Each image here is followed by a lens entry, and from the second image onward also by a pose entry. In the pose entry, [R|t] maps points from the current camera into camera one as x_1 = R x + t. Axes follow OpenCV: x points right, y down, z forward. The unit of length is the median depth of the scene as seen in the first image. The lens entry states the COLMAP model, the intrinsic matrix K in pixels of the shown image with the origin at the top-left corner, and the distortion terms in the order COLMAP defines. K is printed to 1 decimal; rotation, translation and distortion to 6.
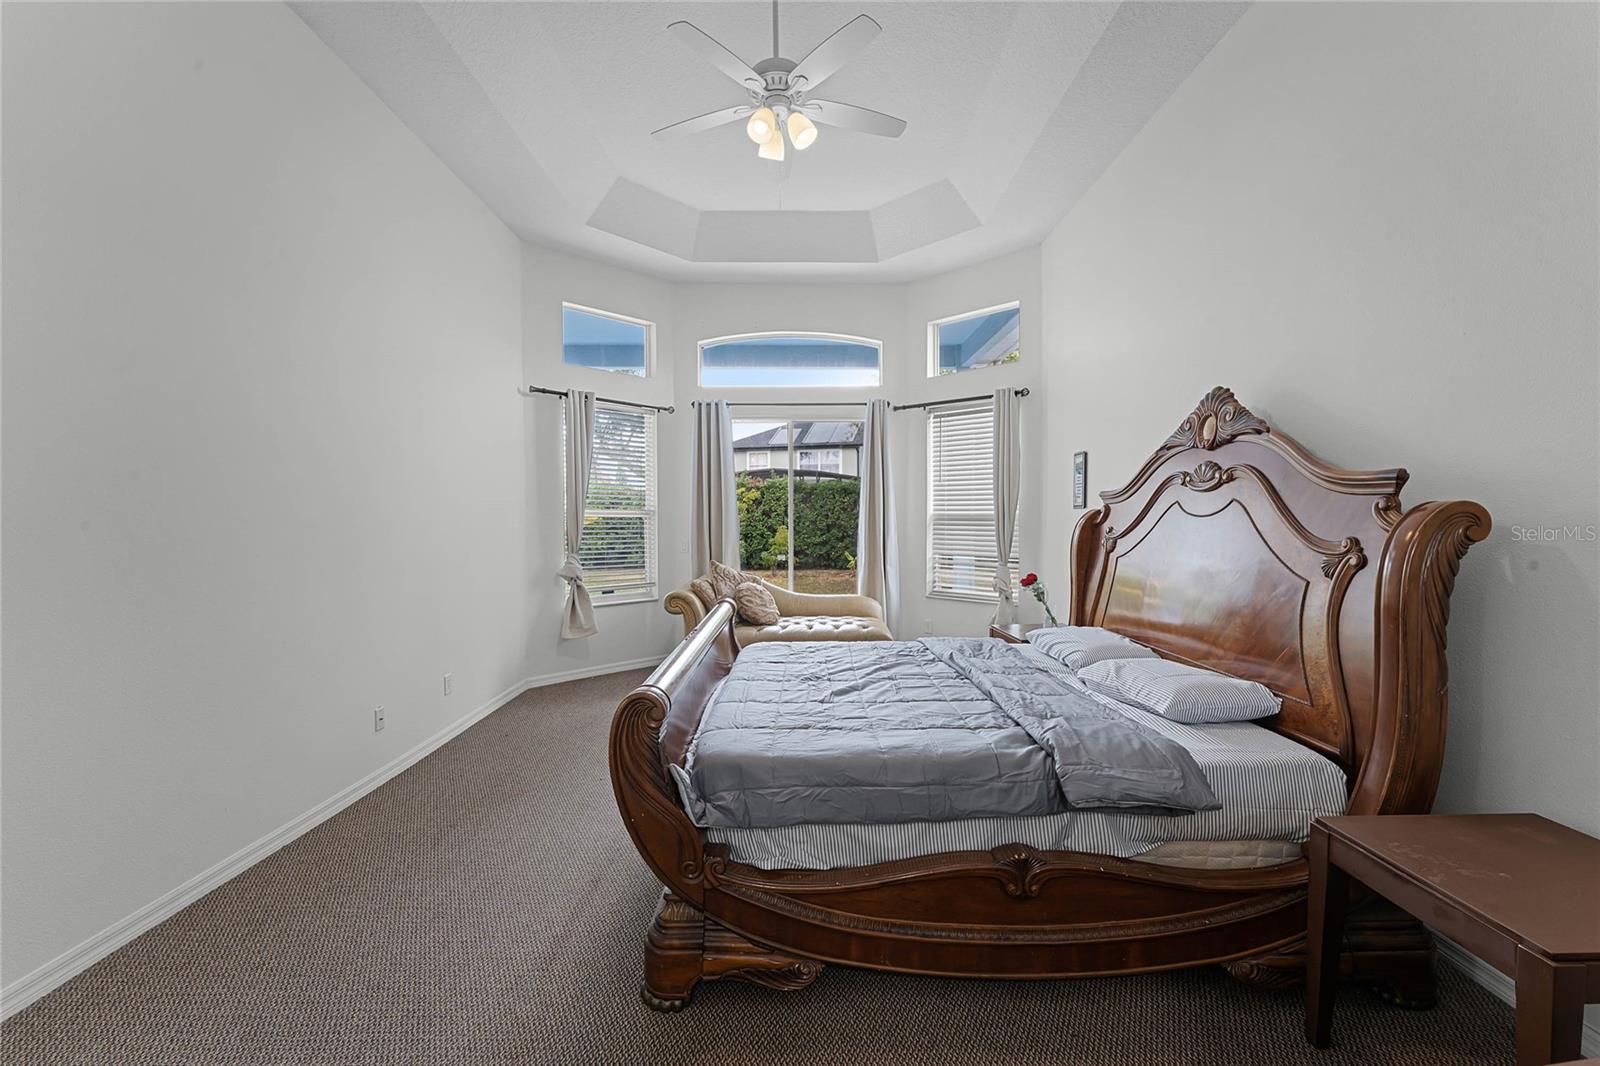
lens RADIAL K [[650.1, 0, 800.7], [0, 650.1, 538.8], [0, 0, 1]] dist [-0.003915, 0.000122]
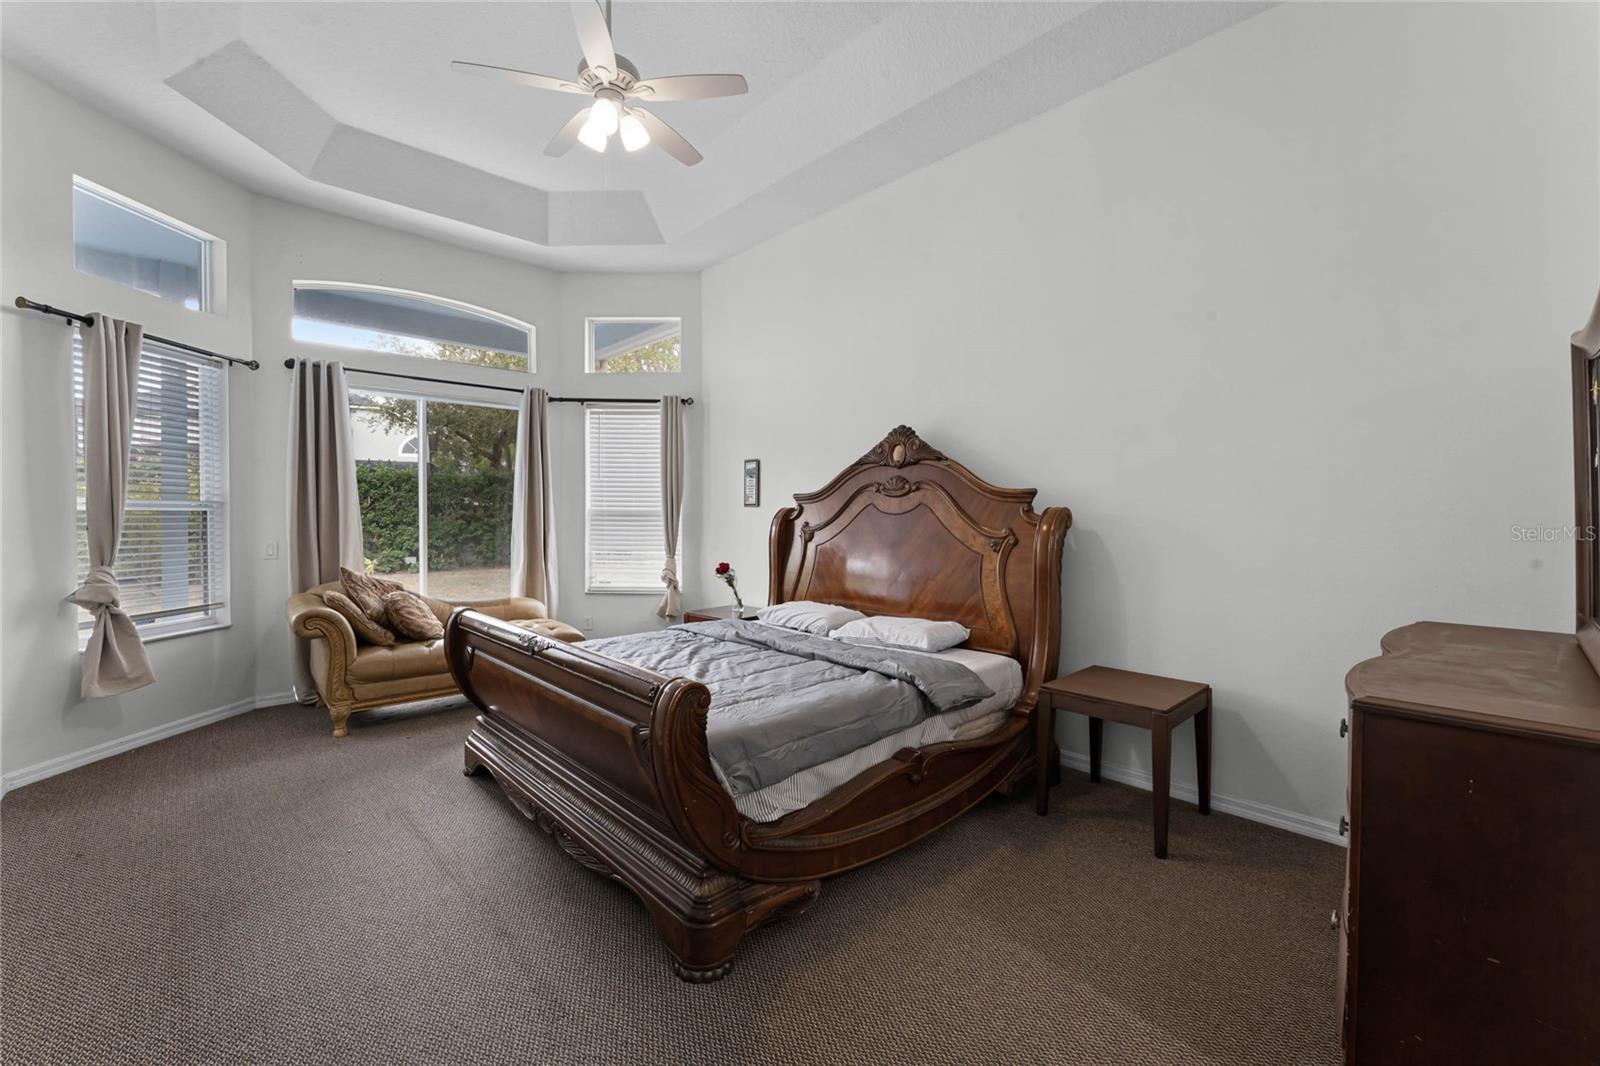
lens RADIAL K [[663.3, 0, 802.9], [0, 663.3, 529.8], [0, 0, 1]] dist [-0.002617, -0.000331]
pose [[0.734587, -0.011803, 0.678412, -0.503358], [0.016922, 0.999856, -0.000928, -0.002099], [-0.678303, 0.012162, 0.734682, 0.060007]]
